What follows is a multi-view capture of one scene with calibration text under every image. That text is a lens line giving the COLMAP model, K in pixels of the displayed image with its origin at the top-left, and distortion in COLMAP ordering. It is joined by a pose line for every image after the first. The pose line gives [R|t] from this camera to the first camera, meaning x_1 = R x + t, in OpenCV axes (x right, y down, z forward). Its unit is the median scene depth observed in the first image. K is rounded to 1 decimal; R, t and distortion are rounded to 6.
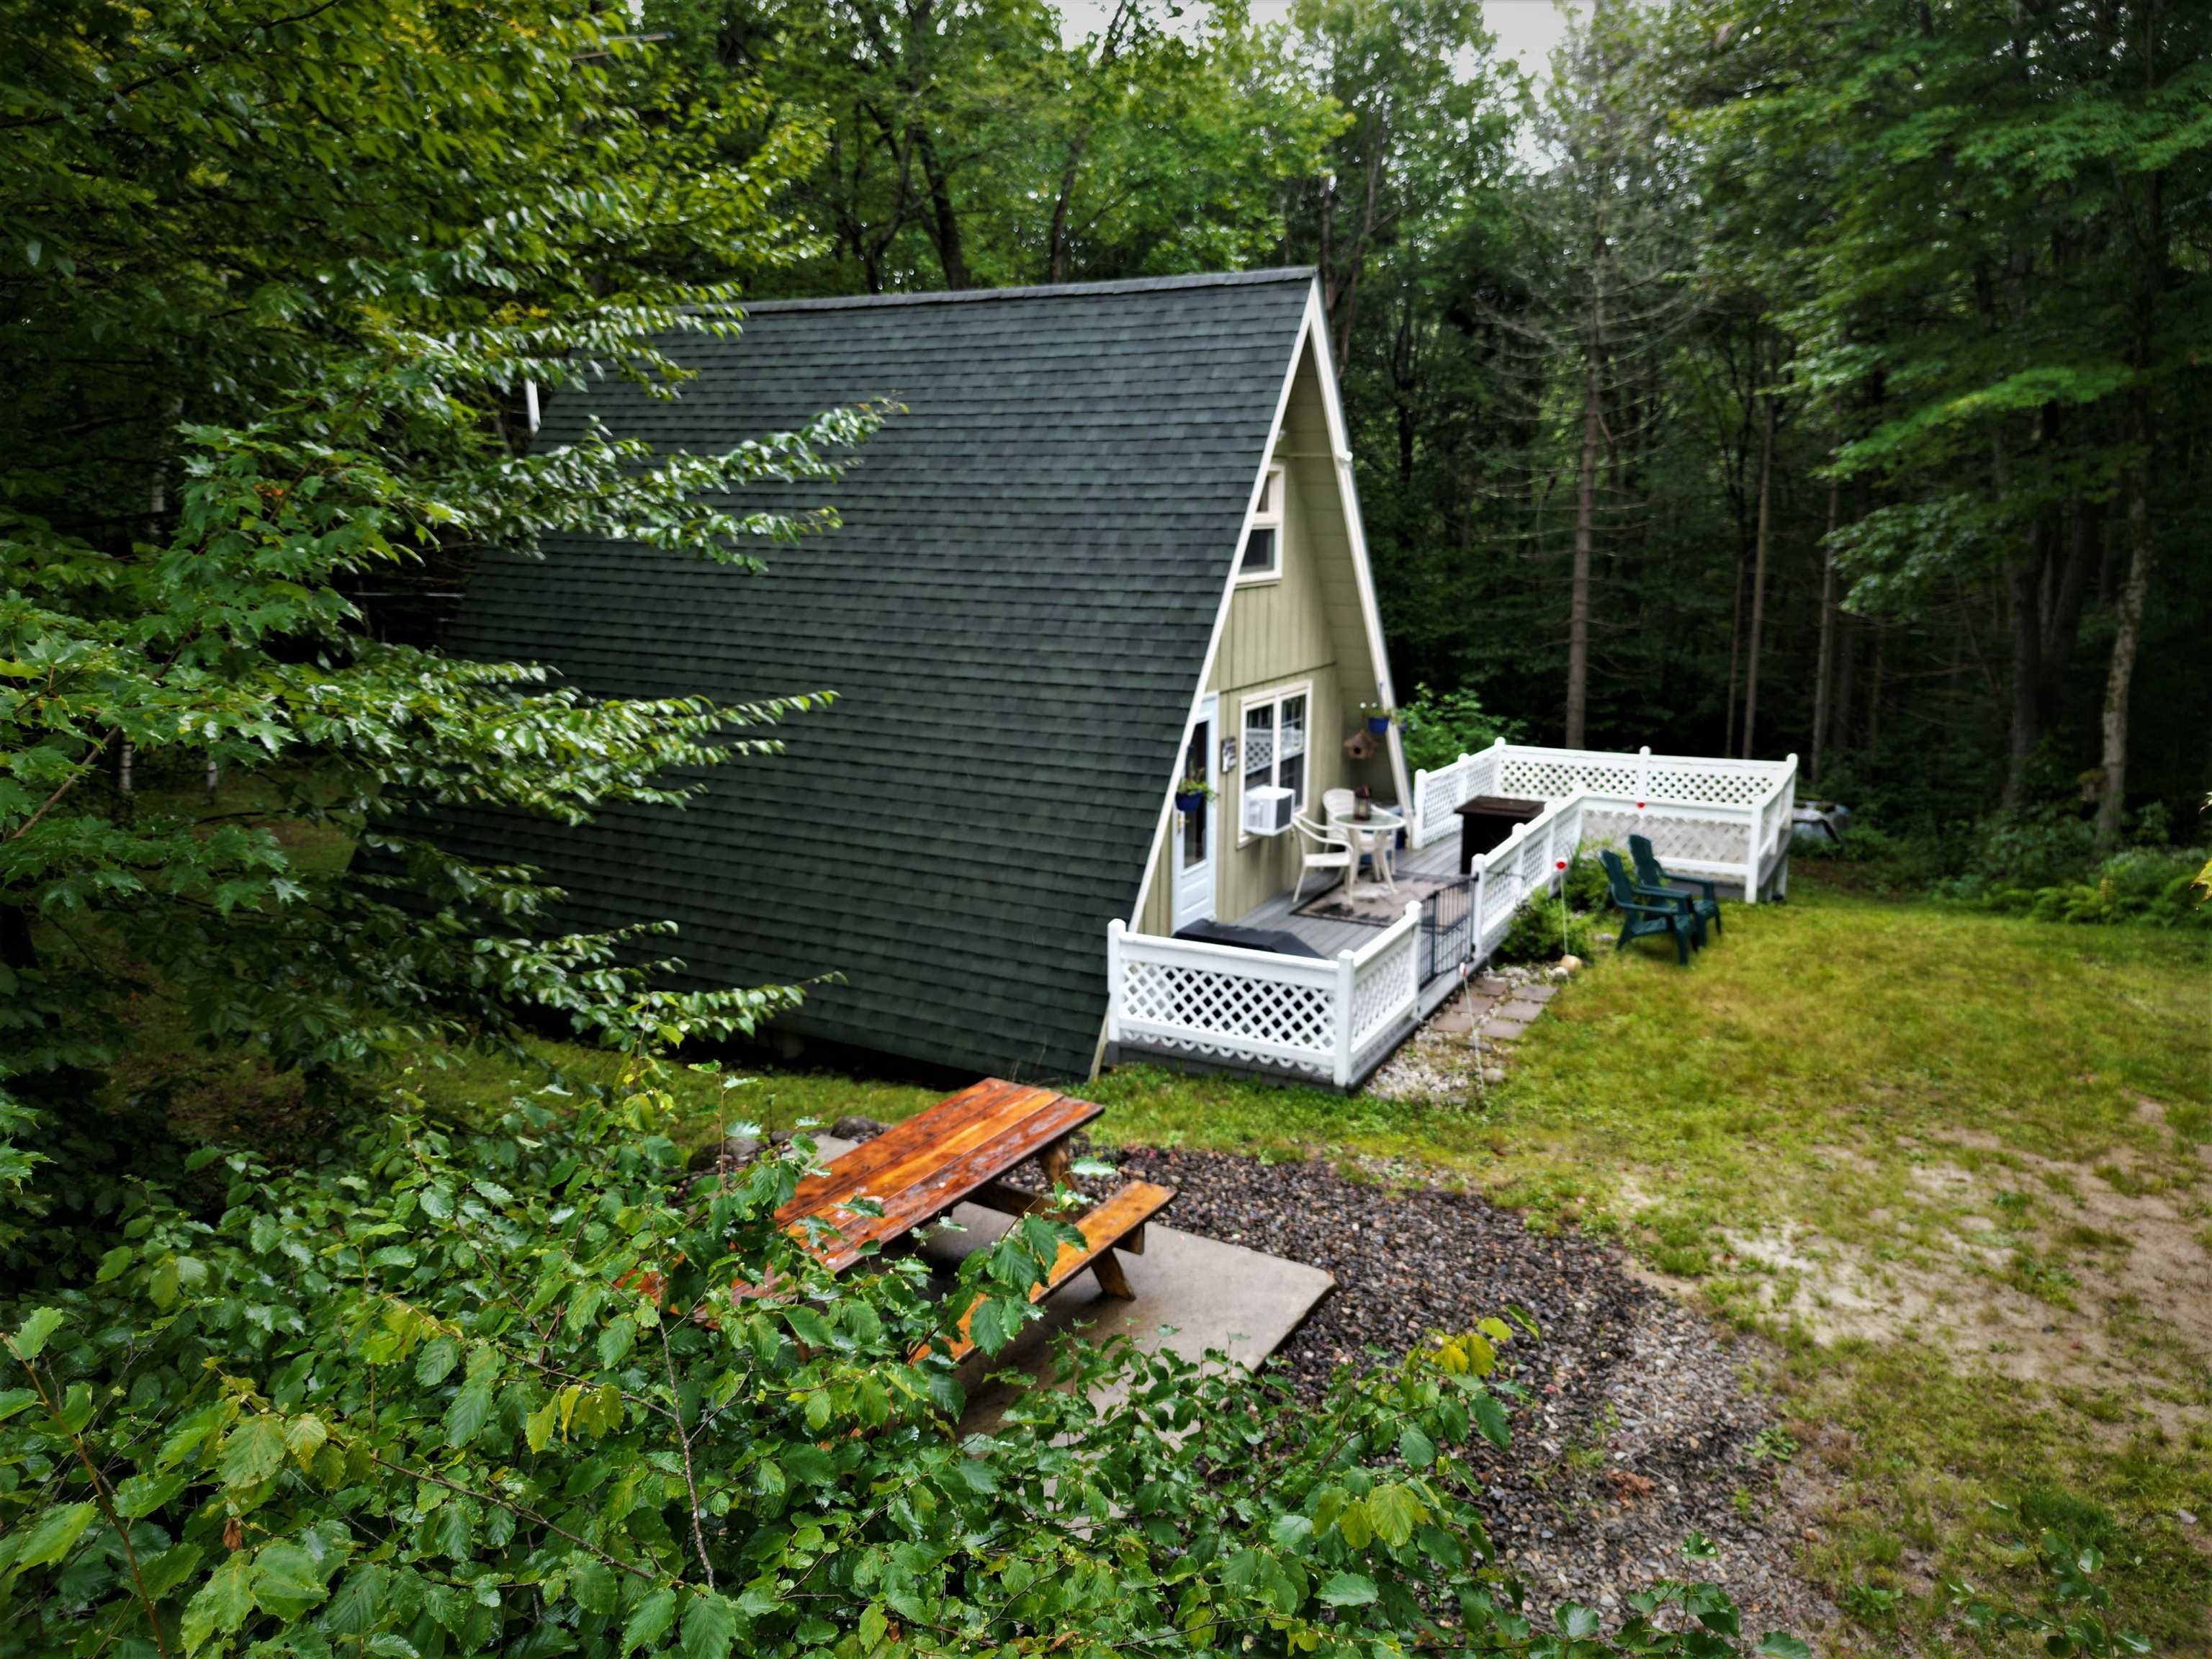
lens RADIAL K [[1517.4, 0, 1106.0], [0, 1517.4, 829.5], [0, 0, 1]] dist [0.046528, -0.001505]
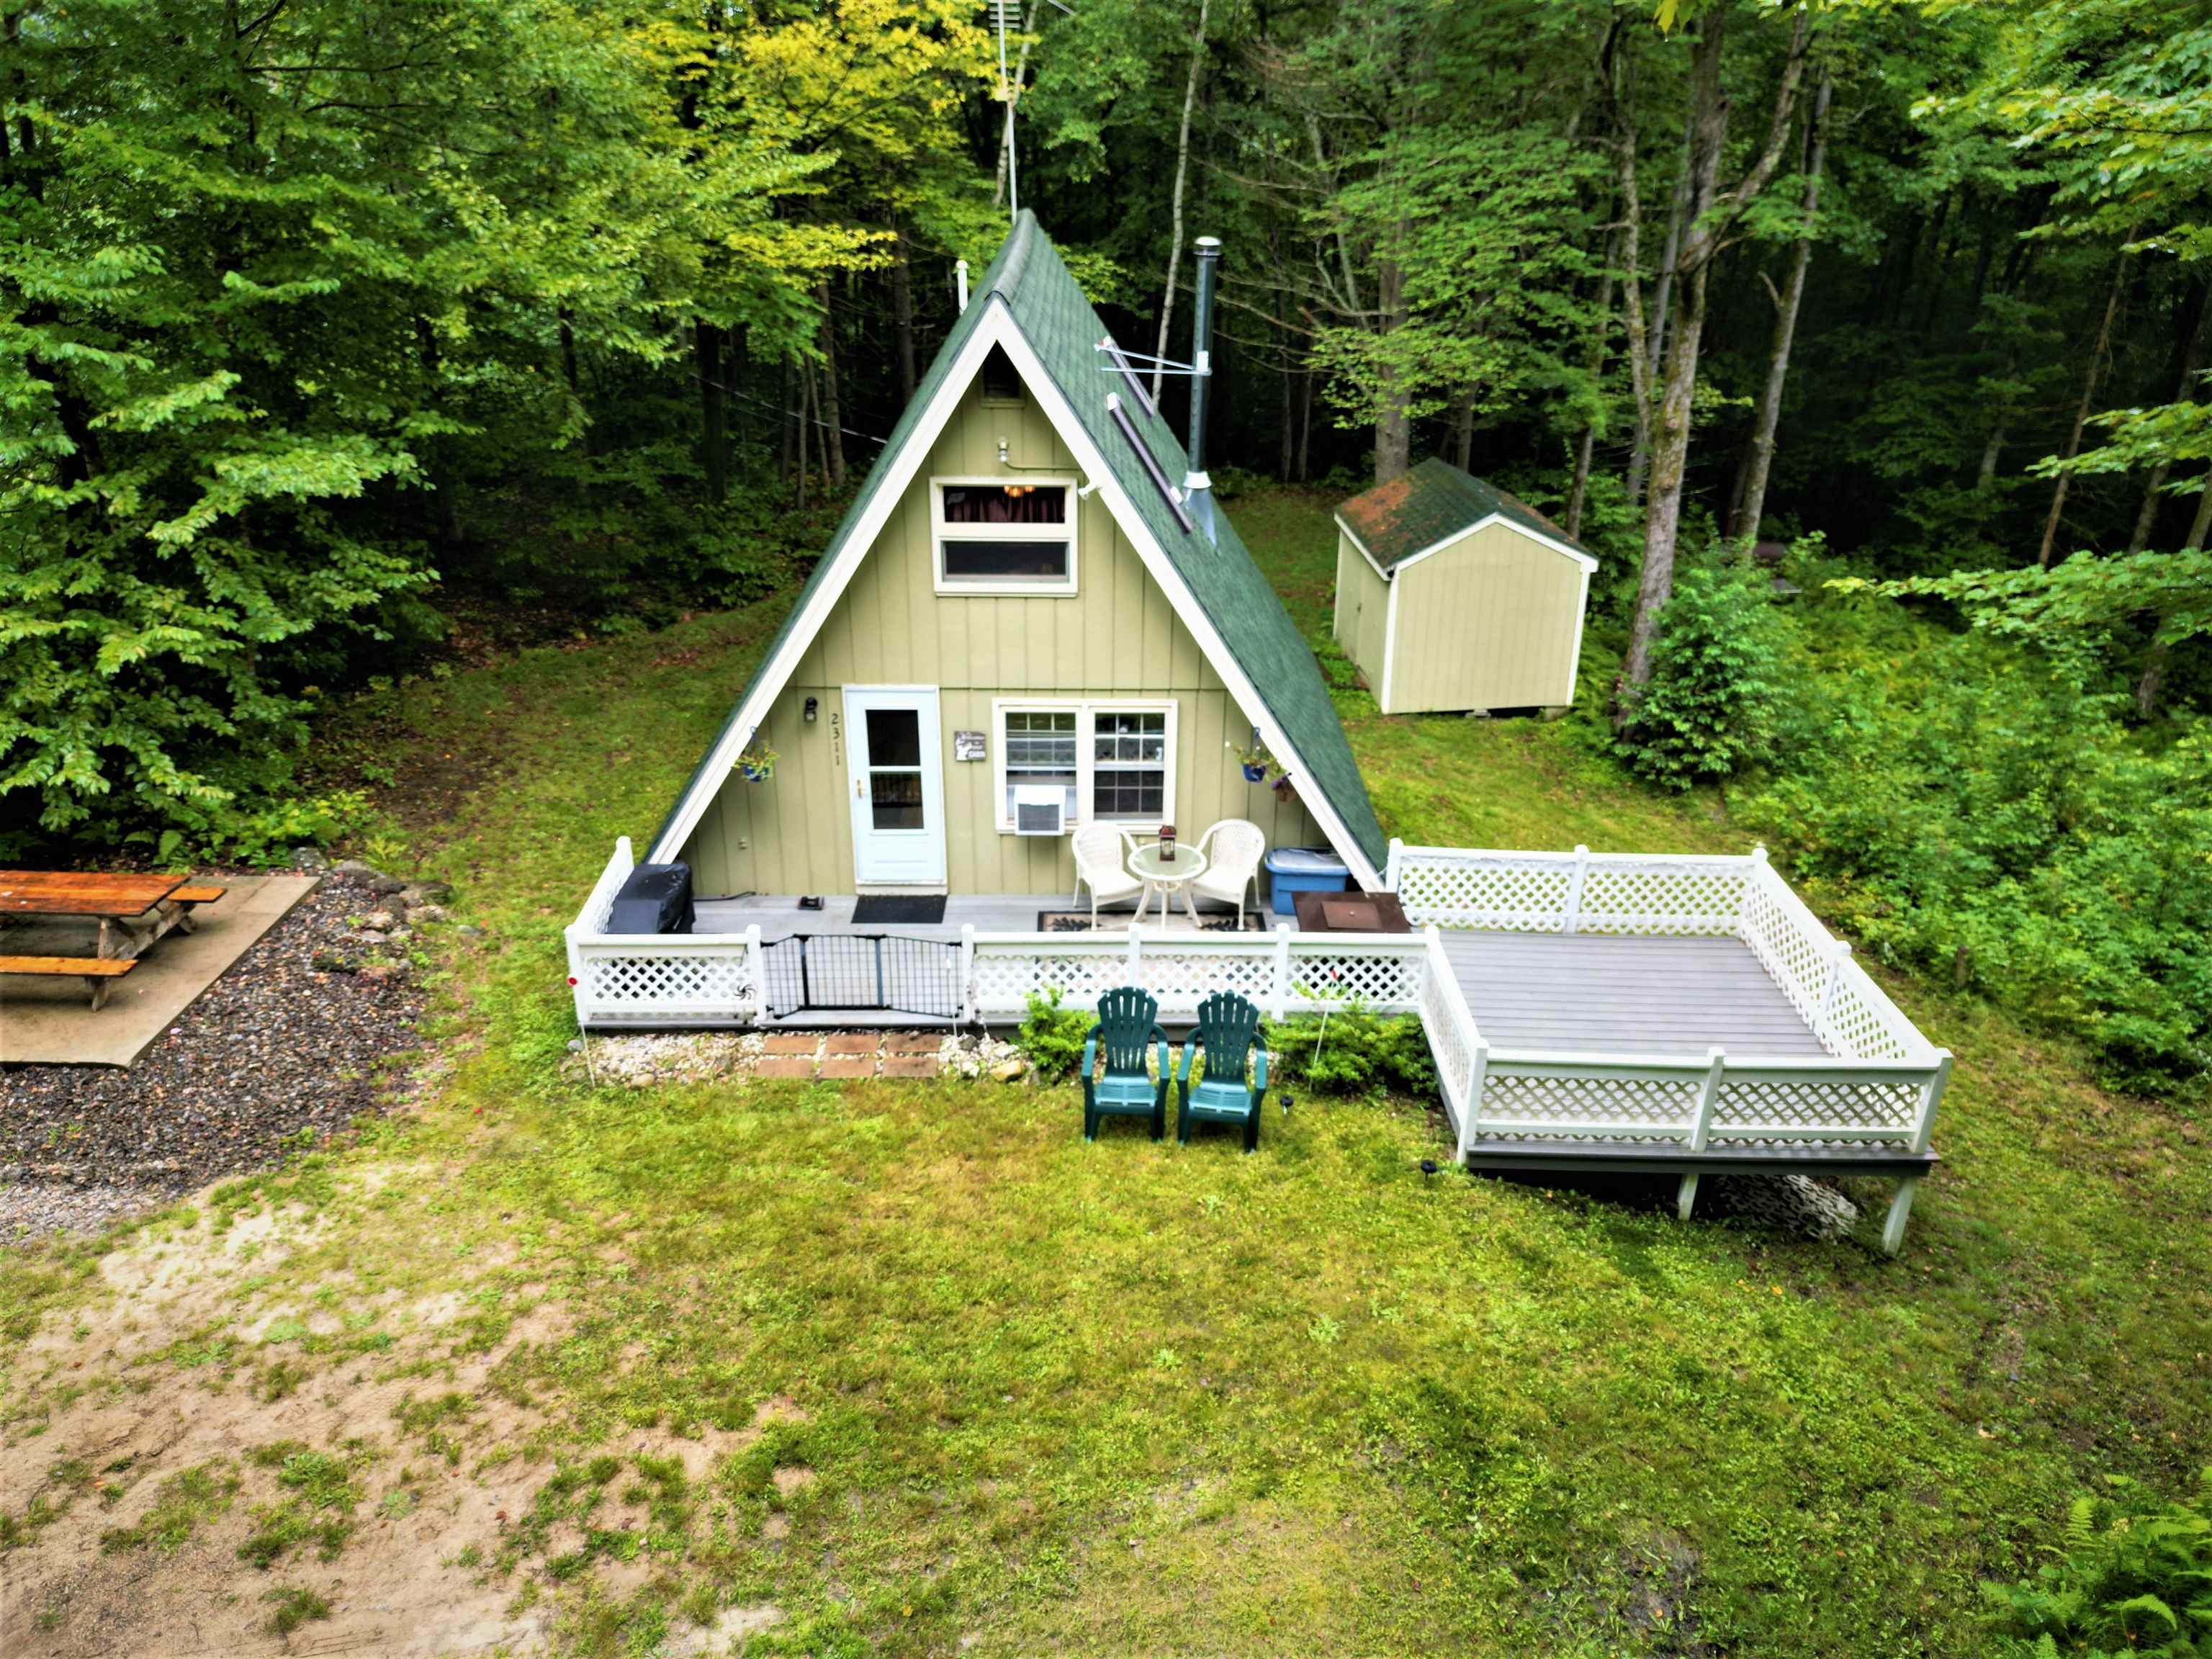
lens RADIAL K [[1517.4, 0, 1106.0], [0, 1517.4, 829.5], [0, 0, 1]] dist [0.046528, -0.001505]
pose [[0.485882, 0.369917, -0.791884, 0.984621], [-0.190175, 0.929058, 0.317309, -0.348697], [0.853084, -0.003579, 0.521761, 0.537633]]
